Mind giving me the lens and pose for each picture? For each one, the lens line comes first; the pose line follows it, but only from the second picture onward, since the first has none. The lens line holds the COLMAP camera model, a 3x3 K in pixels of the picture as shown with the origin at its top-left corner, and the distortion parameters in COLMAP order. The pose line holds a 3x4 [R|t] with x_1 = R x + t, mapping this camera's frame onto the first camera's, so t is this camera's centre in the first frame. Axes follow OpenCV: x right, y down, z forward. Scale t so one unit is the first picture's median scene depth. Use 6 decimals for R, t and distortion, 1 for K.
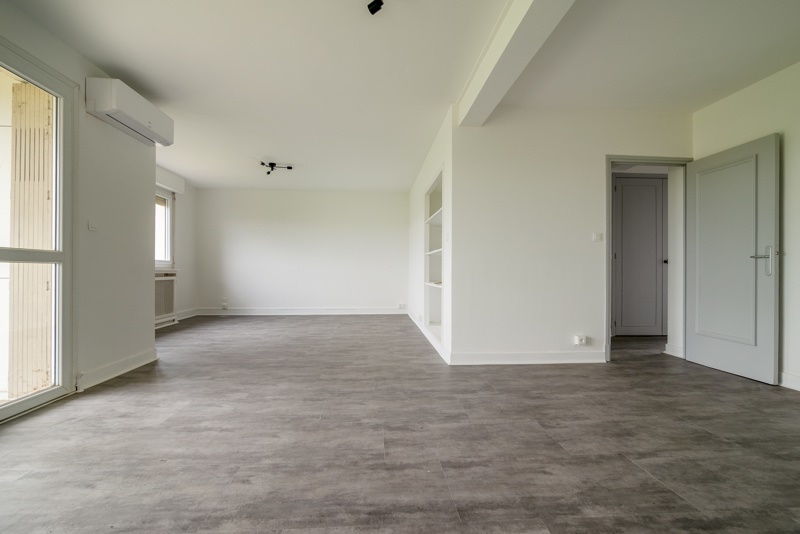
lens RADIAL K [[369.7, 0, 404.4], [0, 369.7, 270.6], [0, 0, 1]] dist [-0.004957, -0.000556]
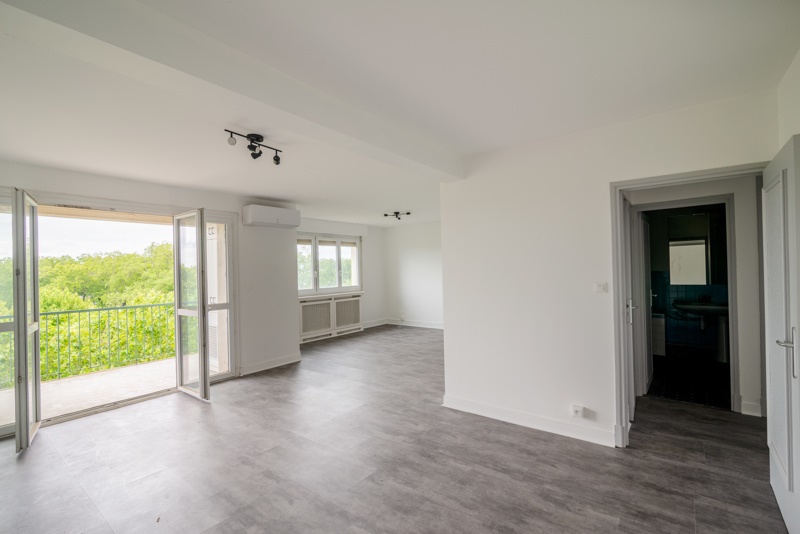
lens RADIAL K [[369.7, 0, 404.9], [0, 369.7, 265.5], [0, 0, 1]] dist [-0.004957, -0.000556]
pose [[0.742787, -0.026570, -0.669000, 0.963210], [0.026125, 0.999601, -0.010695, -0.182255], [0.669018, -0.009534, 0.743185, 0.155345]]
